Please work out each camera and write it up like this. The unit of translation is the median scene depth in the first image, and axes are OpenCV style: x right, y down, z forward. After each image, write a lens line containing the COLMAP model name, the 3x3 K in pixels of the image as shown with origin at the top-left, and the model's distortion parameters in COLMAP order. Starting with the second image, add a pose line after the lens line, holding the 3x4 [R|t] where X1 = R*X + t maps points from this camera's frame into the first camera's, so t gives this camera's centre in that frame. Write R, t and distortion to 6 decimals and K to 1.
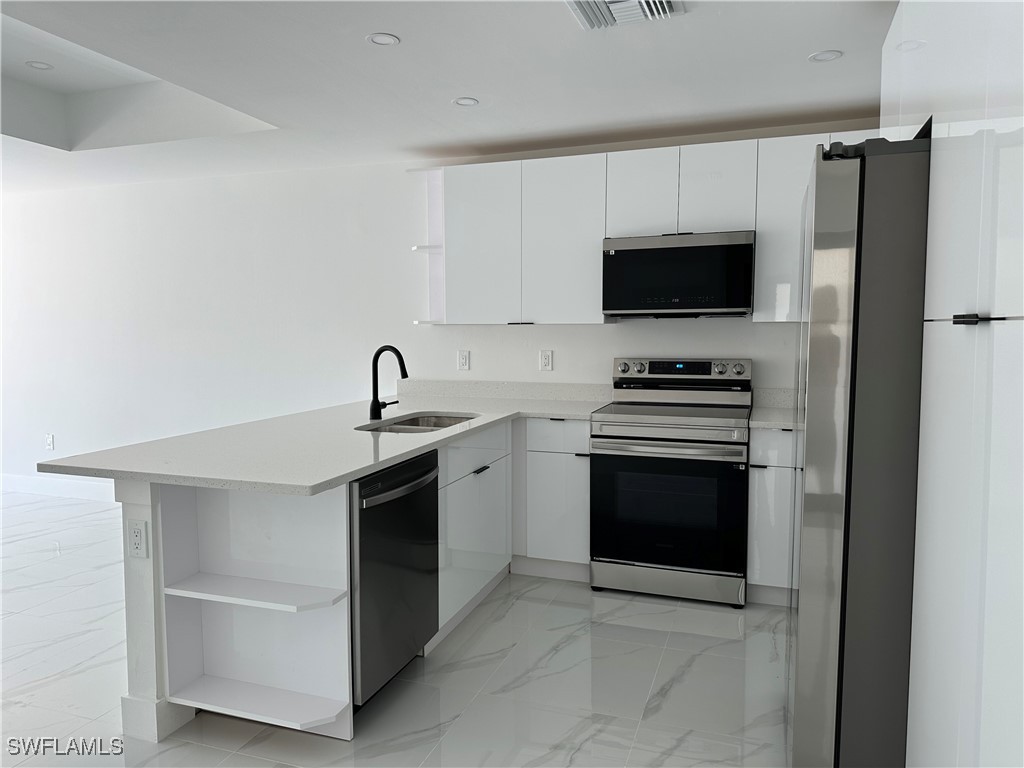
lens RADIAL K [[717.7, 0, 513.9], [0, 717.7, 382.9], [0, 0, 1]] dist [0.115645, -0.192602]
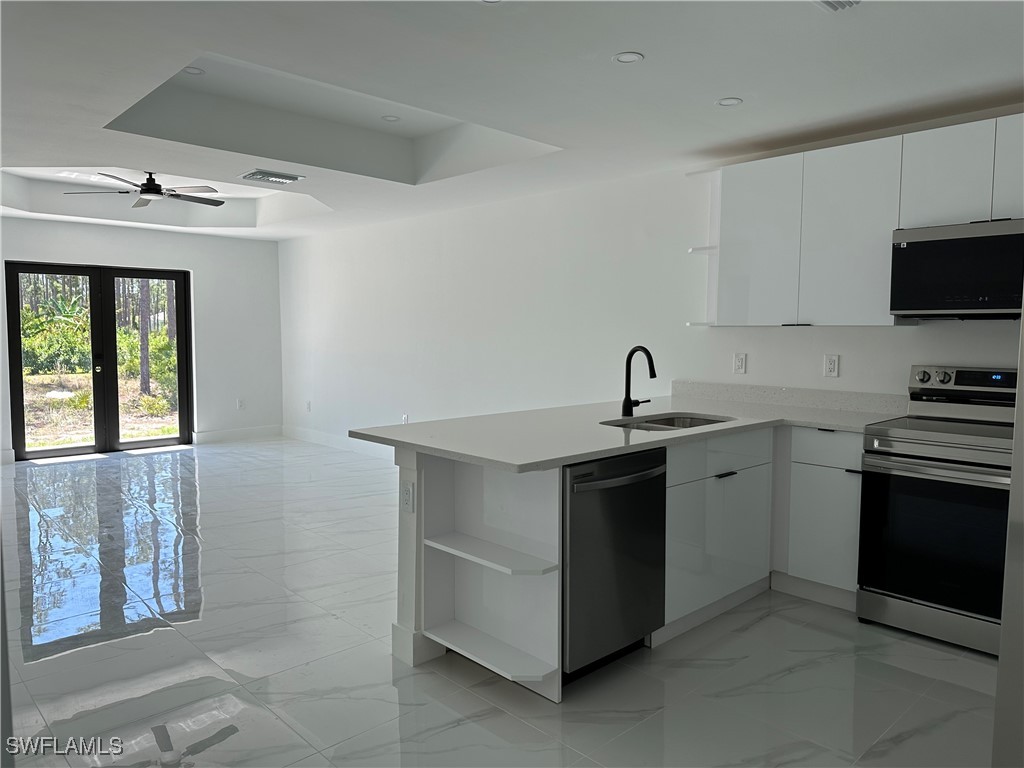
lens RADIAL K [[724.3, 0, 511.7], [0, 724.3, 381.2], [0, 0, 1]] dist [0.077494, -0.097201]
pose [[0.888326, 0.040514, -0.457422, 0.129757], [-0.044083, 0.999024, 0.002872, 0.003990], [0.457092, 0.017614, 0.889245, -0.015461]]
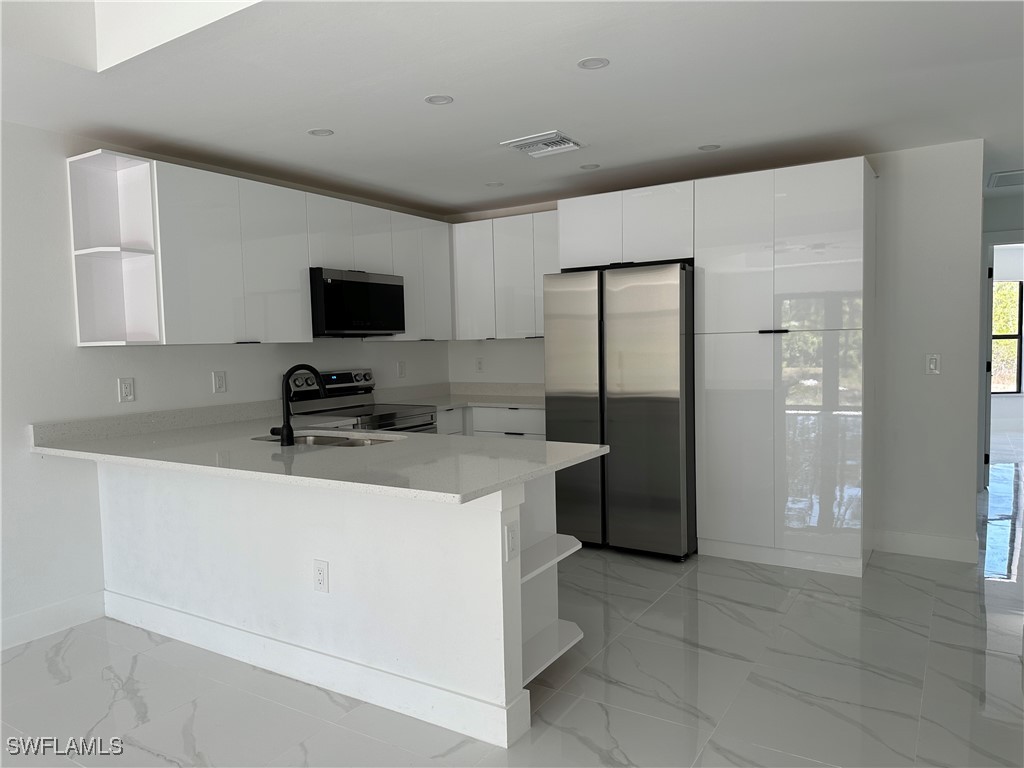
lens RADIAL K [[717.7, 0, 513.9], [0, 717.7, 382.9], [0, 0, 1]] dist [0.115645, -0.192602]
pose [[0.225094, -0.058143, 0.972601, -0.952012], [0.101962, 0.994143, 0.035833, -0.028993], [-0.968987, 0.091103, 0.229704, 0.462220]]
